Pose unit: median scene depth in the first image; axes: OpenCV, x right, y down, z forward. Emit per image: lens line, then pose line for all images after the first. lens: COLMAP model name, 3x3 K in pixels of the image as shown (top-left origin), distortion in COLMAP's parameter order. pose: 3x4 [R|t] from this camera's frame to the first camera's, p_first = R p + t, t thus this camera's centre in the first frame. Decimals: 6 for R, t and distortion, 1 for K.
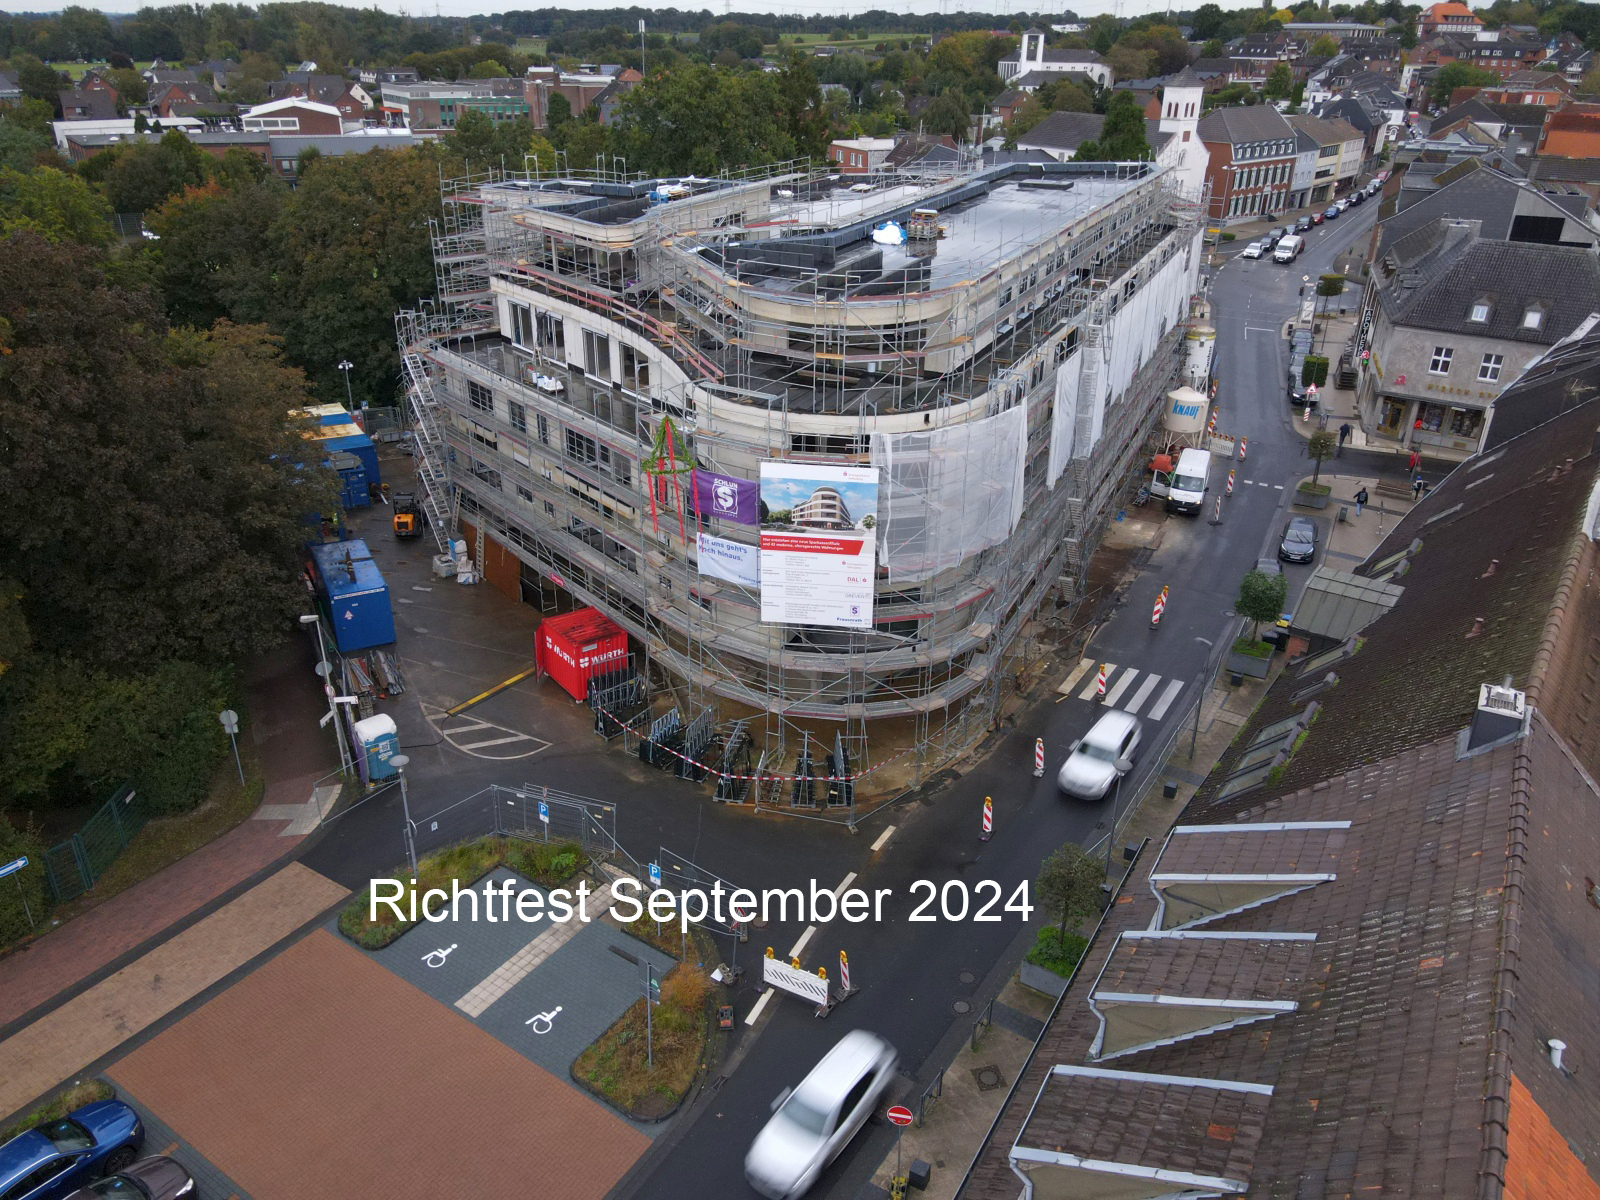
lens RADIAL K [[1173.4, 0, 797.3], [0, 1173.4, 606.9], [0, 0, 1]] dist [0.006636, 0.013947]
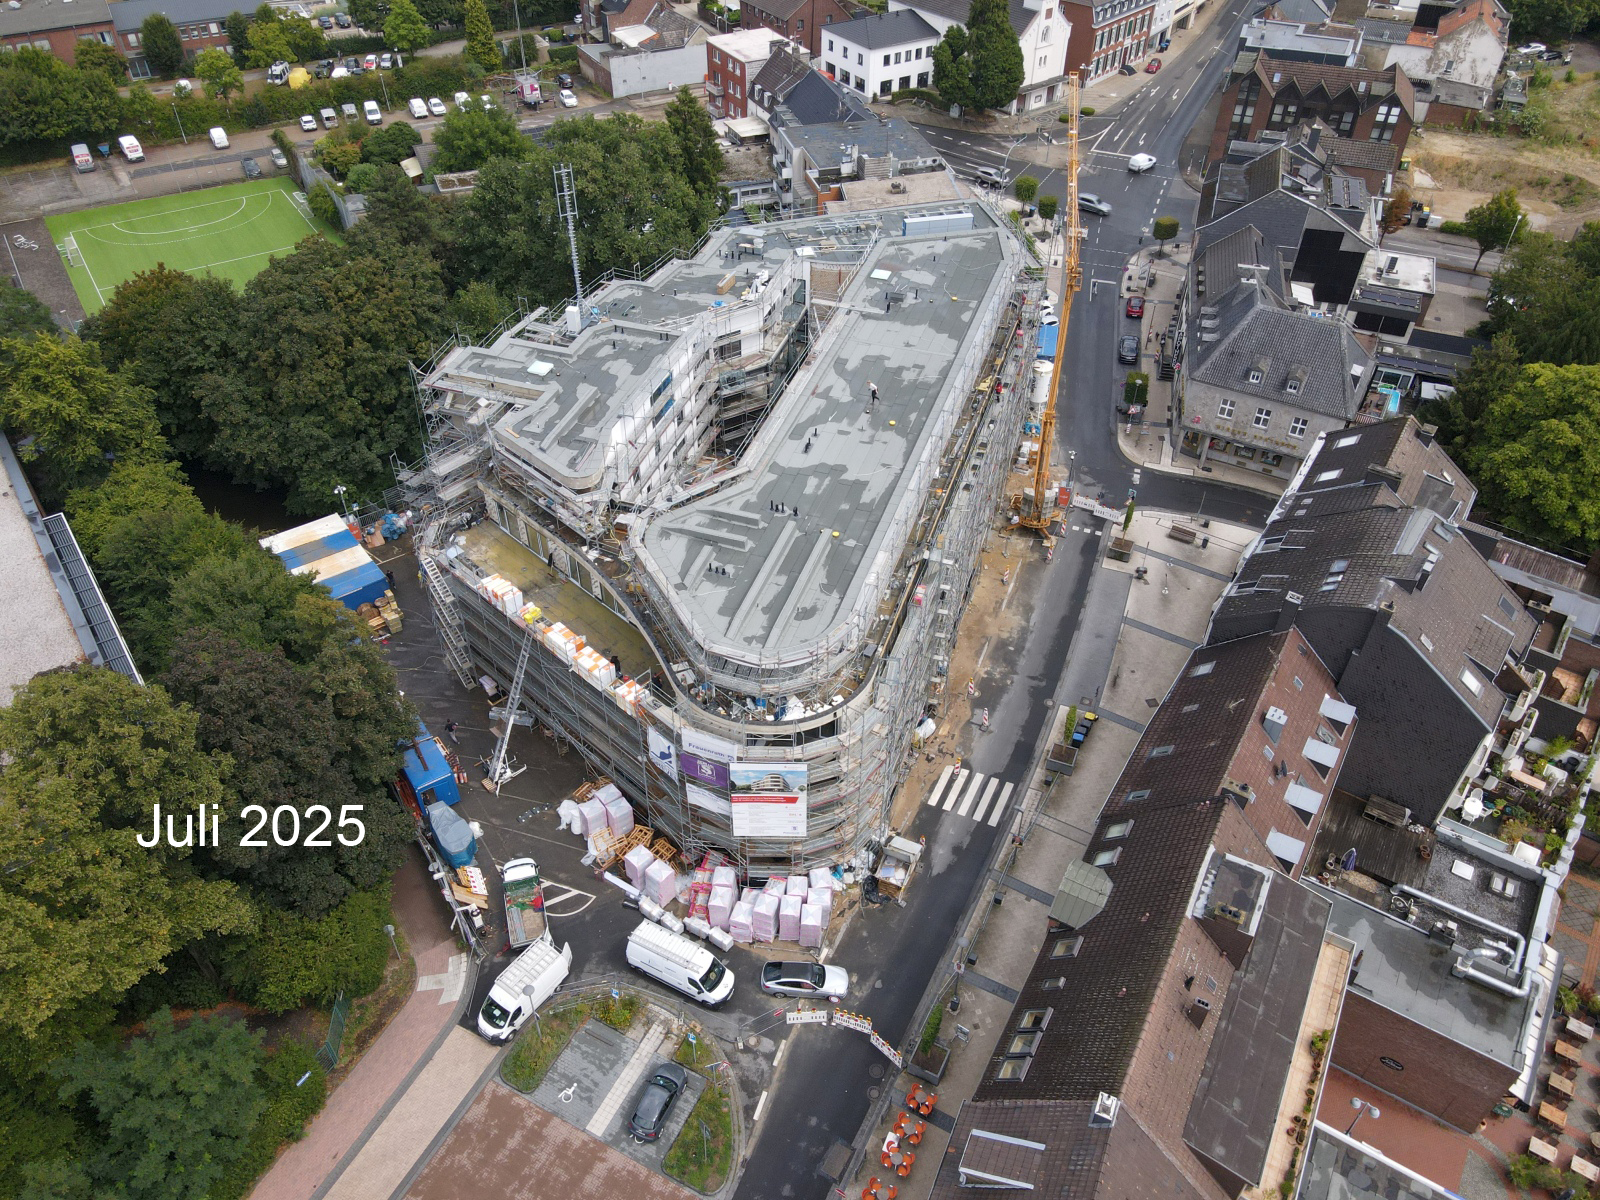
lens RADIAL K [[1170.8, 0, 797.8], [0, 1170.8, 607.5], [0, 0, 1]] dist [0.016646, -0.004317]
pose [[0.993679, -0.080929, 0.077795, -0.022973], [0.057556, 0.962283, 0.265894, -0.363927], [-0.096379, -0.259736, 0.960858, -0.214284]]
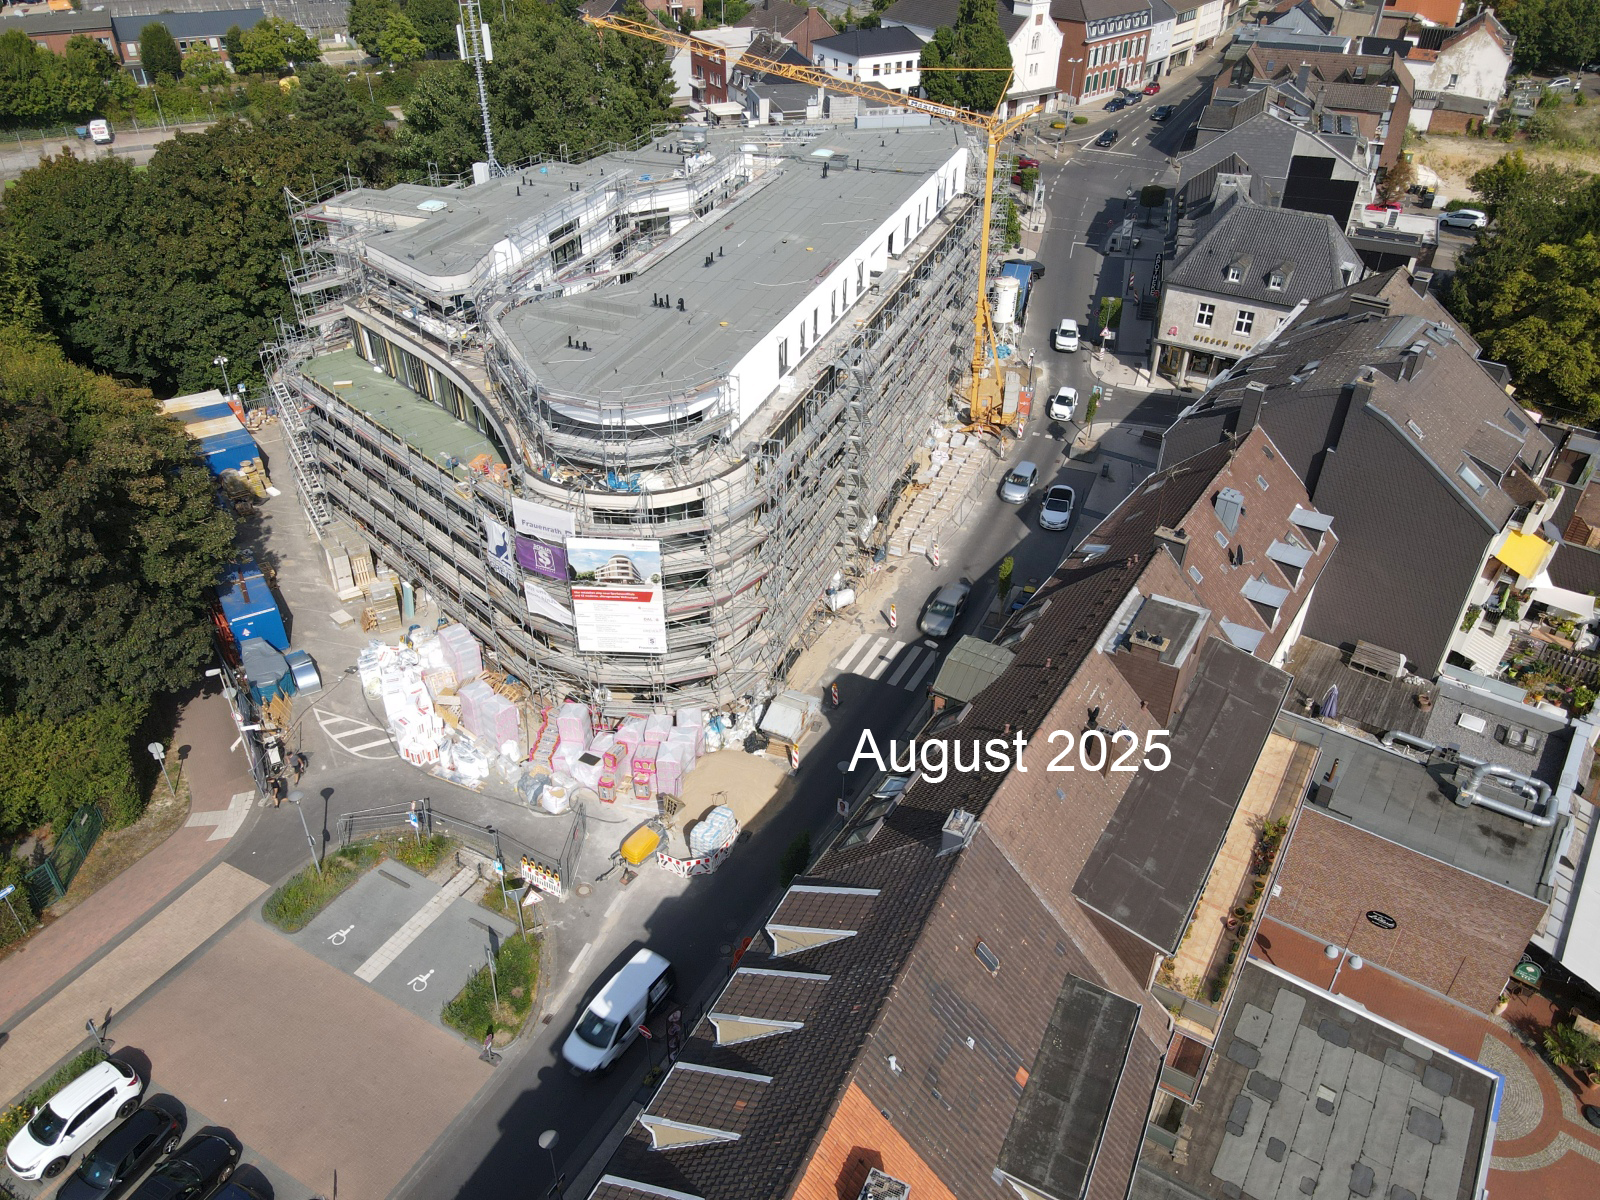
lens RADIAL K [[1170.8, 0, 797.8], [0, 1170.8, 607.5], [0, 0, 1]] dist [0.016646, -0.004317]
pose [[0.997044, -0.047348, 0.060513, 0.069873], [0.037584, 0.987452, 0.153379, -0.118186], [-0.067016, -0.150651, 0.986313, -0.139735]]
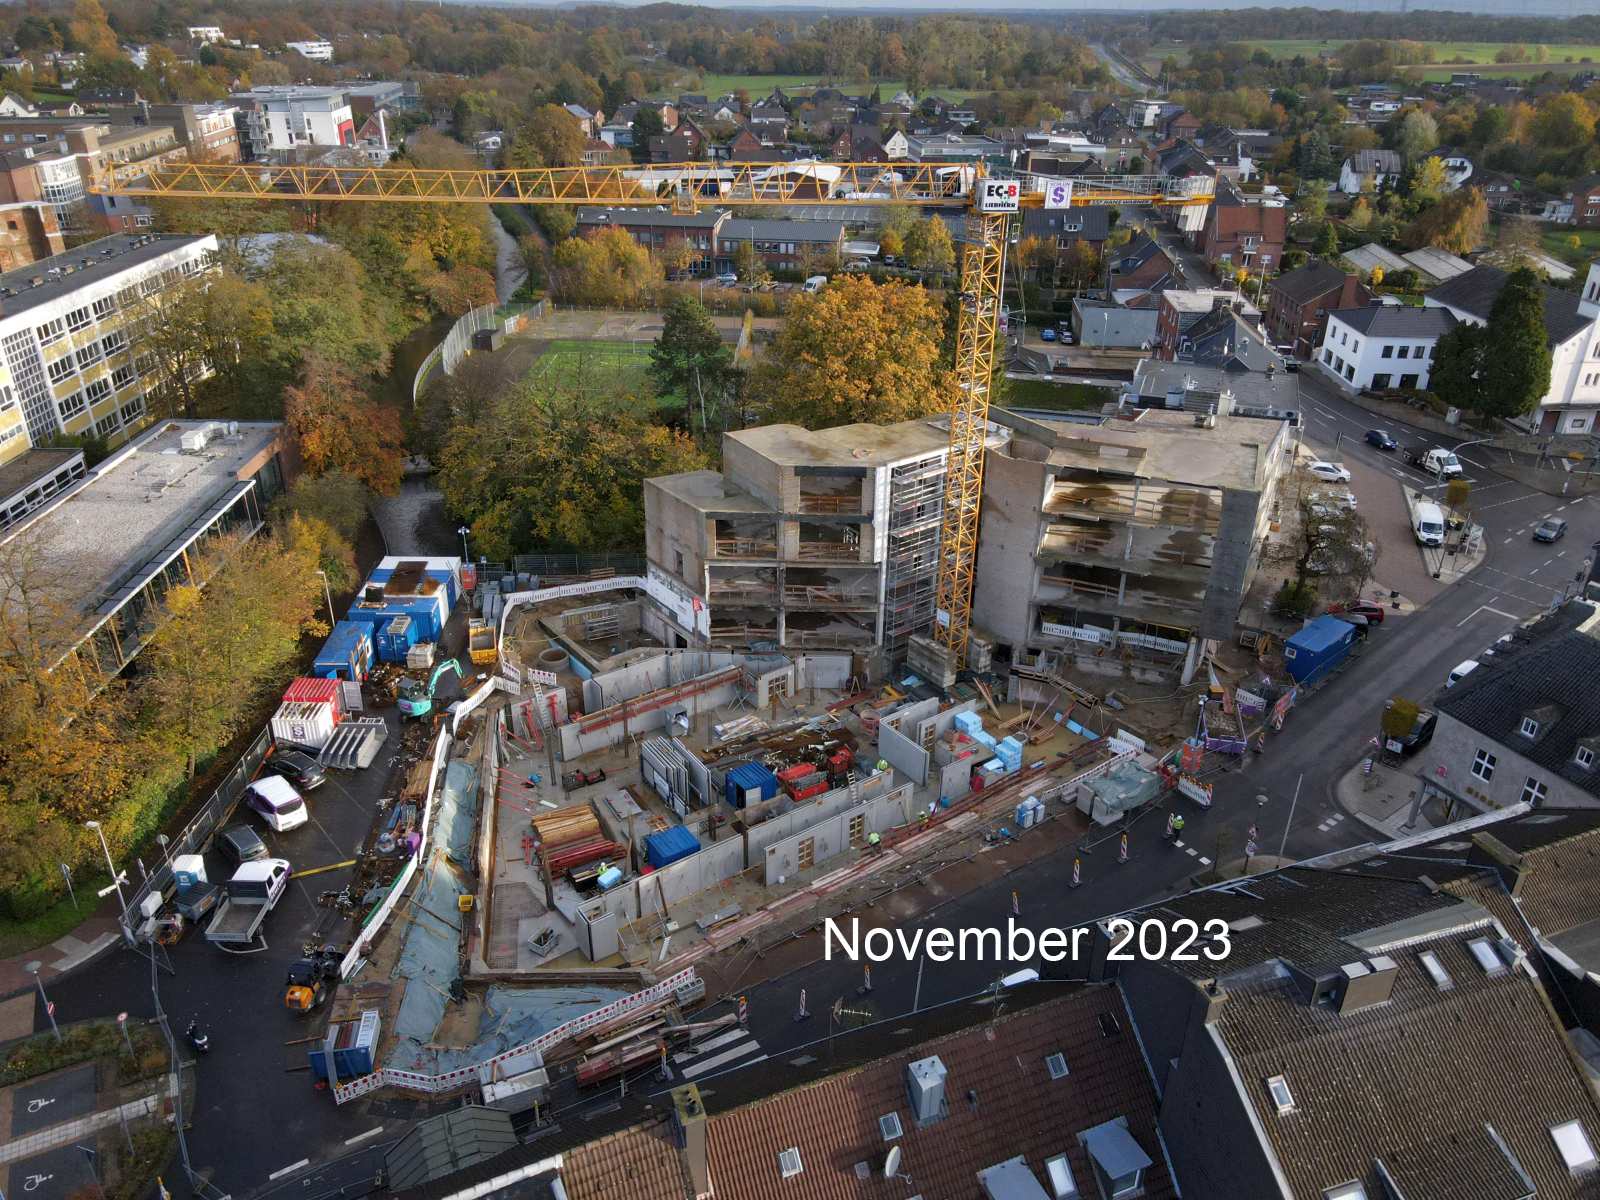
lens RADIAL K [[1170.8, 0, 797.8], [0, 1170.8, 607.5], [0, 0, 1]] dist [0.016646, -0.004317]
pose [[0.875977, 0.216023, -0.431276, 0.456908], [-0.212708, 0.975477, 0.056573, -0.261647], [0.432921, 0.042179, 0.900445, 0.041724]]
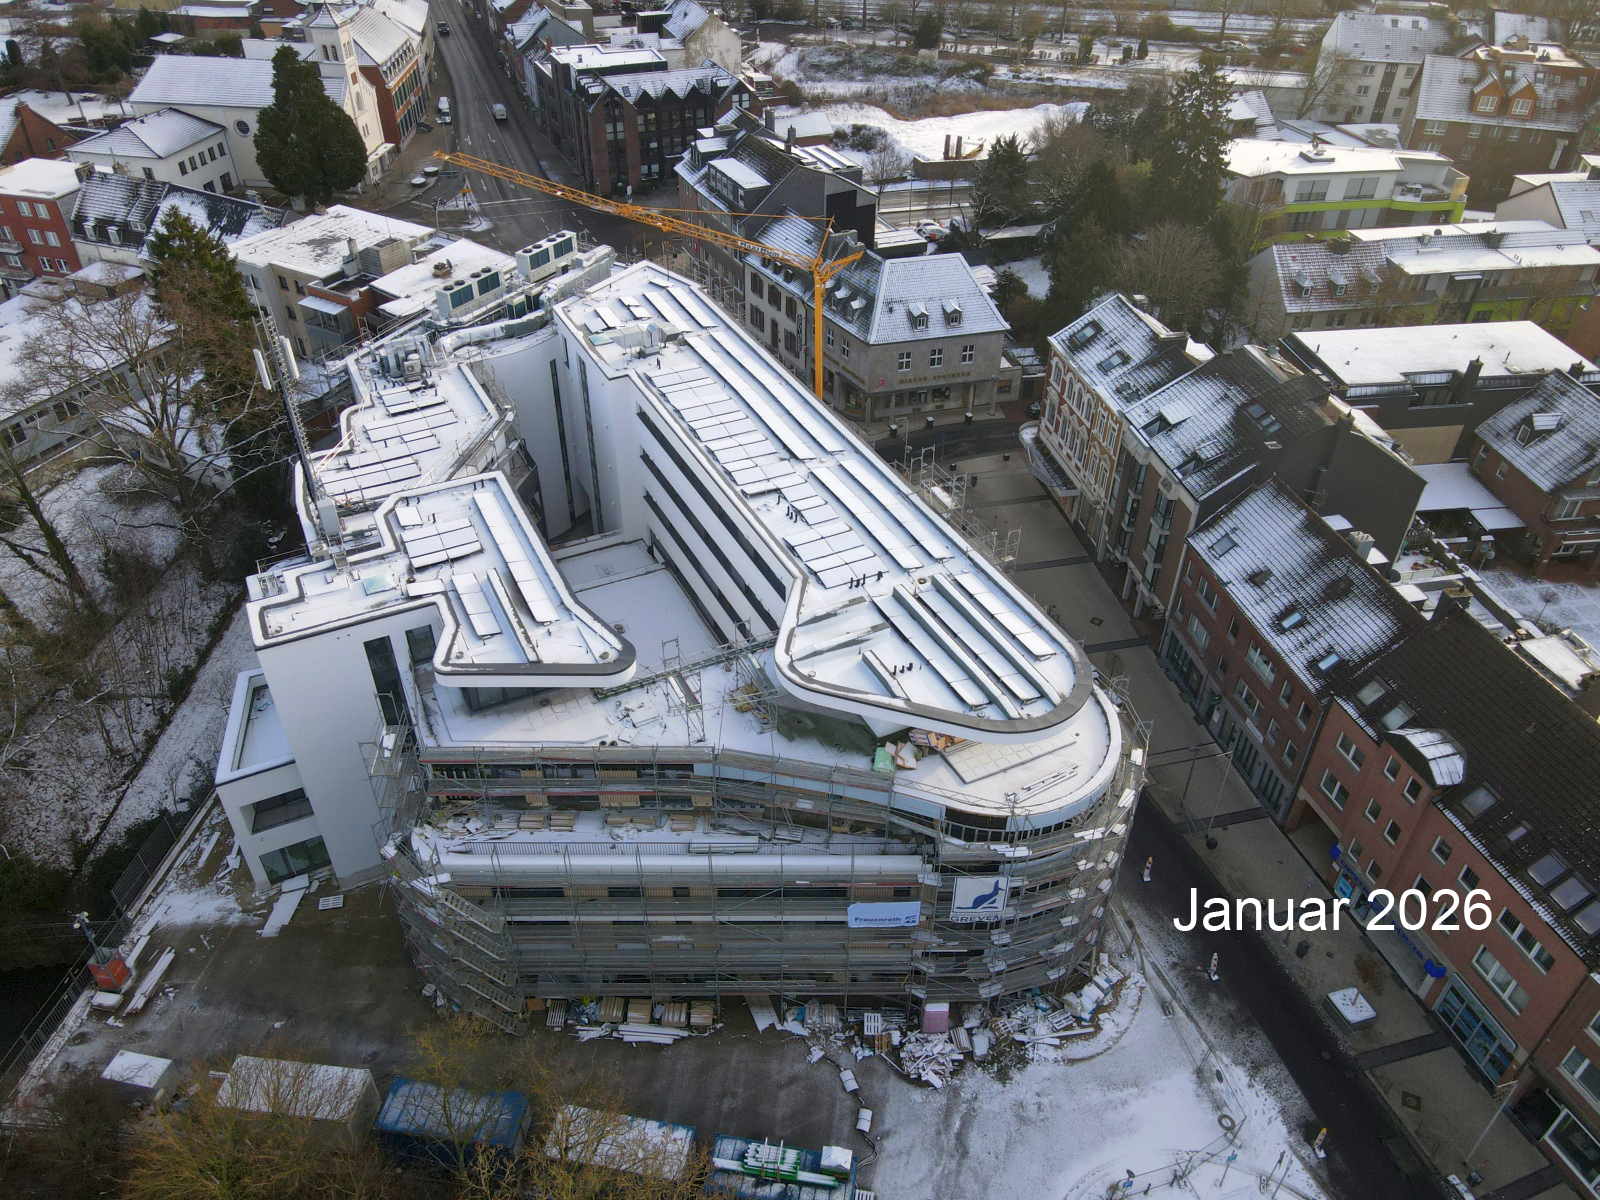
lens RADIAL K [[1170.8, 0, 797.8], [0, 1170.8, 607.5], [0, 0, 1]] dist [0.016646, -0.004317]
pose [[0.626994, -0.482423, 0.611675, -0.443160], [0.342426, 0.875931, 0.339838, -0.449670], [-0.699730, -0.003623, 0.714398, 0.161816]]
